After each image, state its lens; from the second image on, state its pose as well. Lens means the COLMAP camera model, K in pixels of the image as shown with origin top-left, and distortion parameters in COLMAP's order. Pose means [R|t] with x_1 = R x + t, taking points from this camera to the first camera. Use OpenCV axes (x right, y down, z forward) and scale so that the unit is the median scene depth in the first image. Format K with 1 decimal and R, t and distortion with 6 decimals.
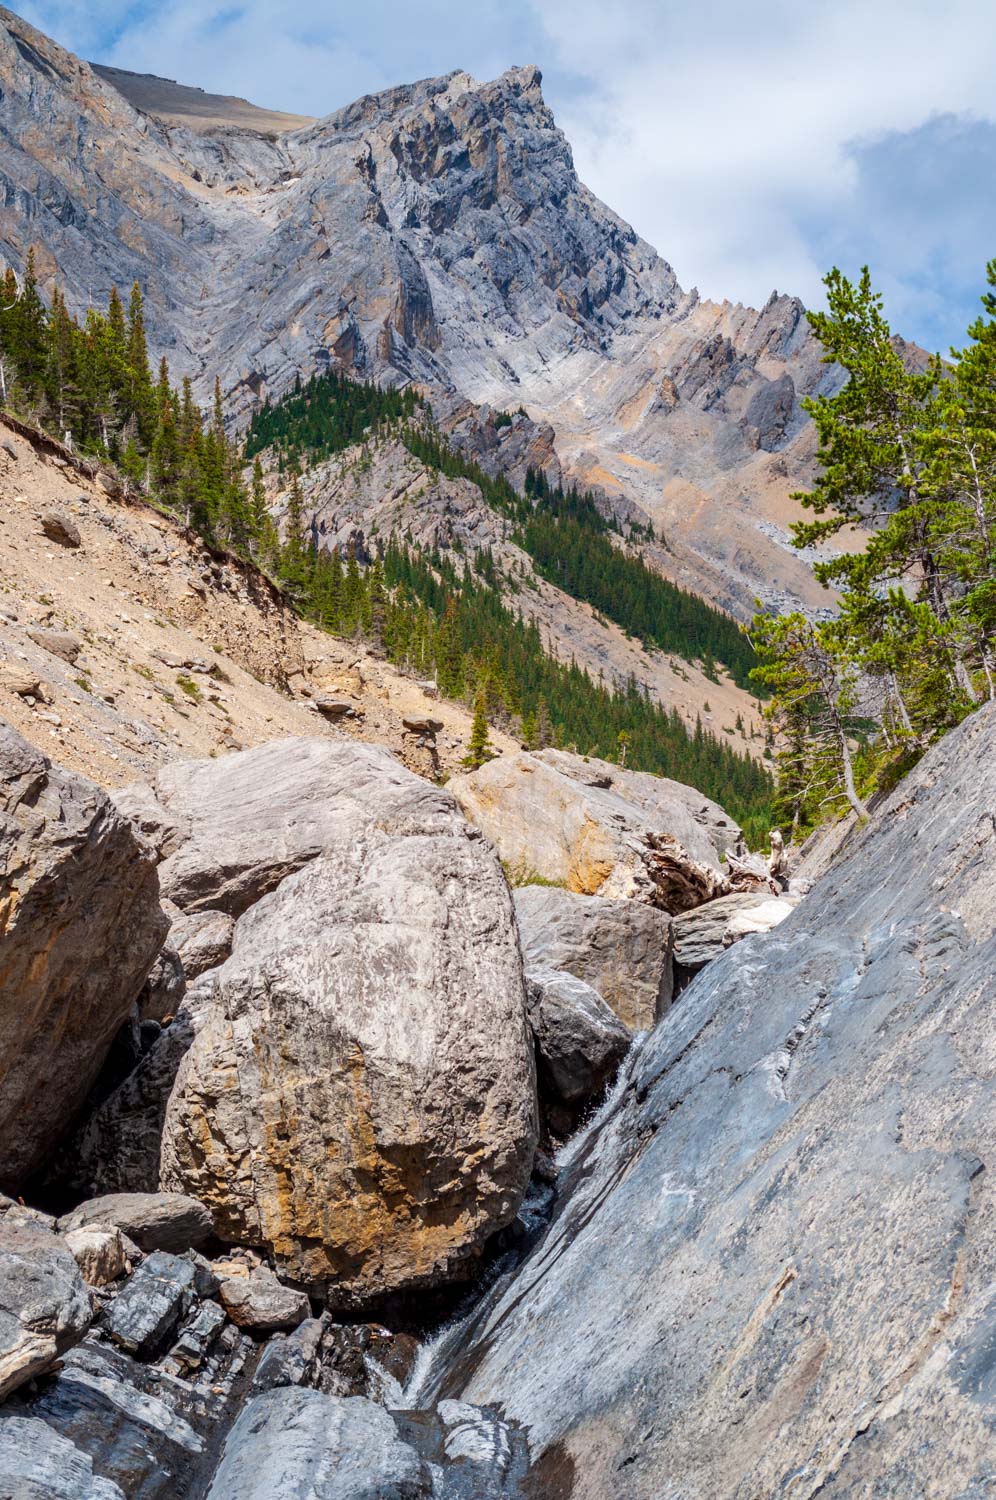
lens RADIAL K [[3238.0, 0, 498.4], [0, 3238.0, 749.4], [0, 0, 1]] dist [-0.099185, 0.000000]
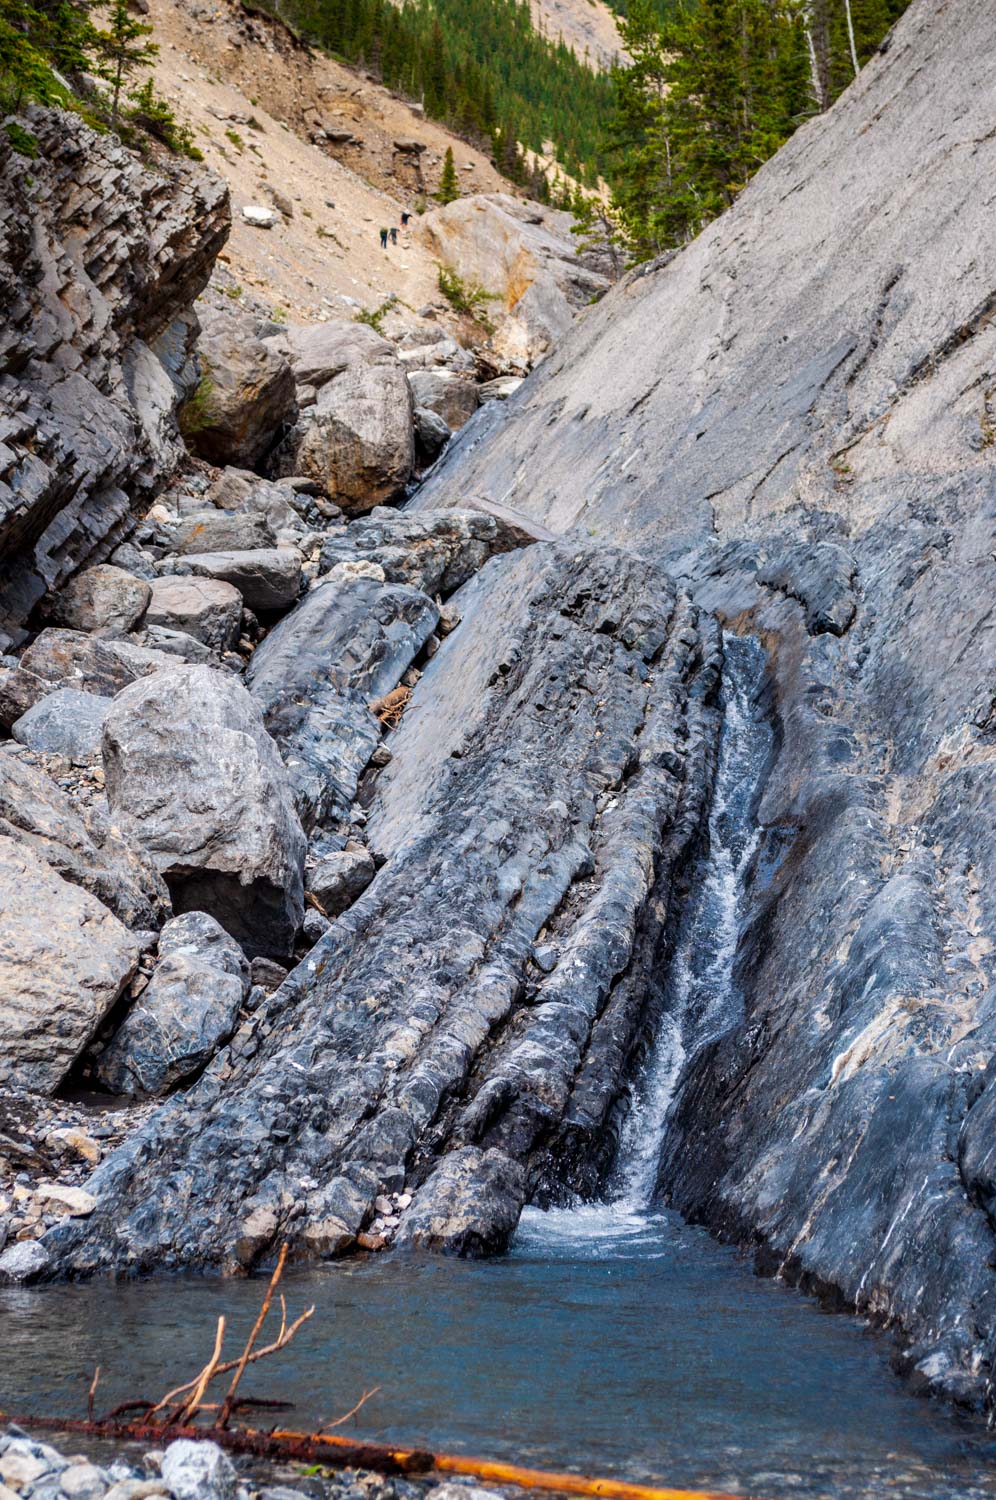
lens RADIAL K [[3043.1, 0, 499.5], [0, 3043.1, 751.6], [0, 0, 1]] dist [0.019085, 0.000000]
pose [[0.999351, 0.034612, 0.009977, 0.011711], [-0.035924, 0.977958, 0.205687, -0.034356], [-0.002638, -0.205912, 0.978567, -0.304232]]
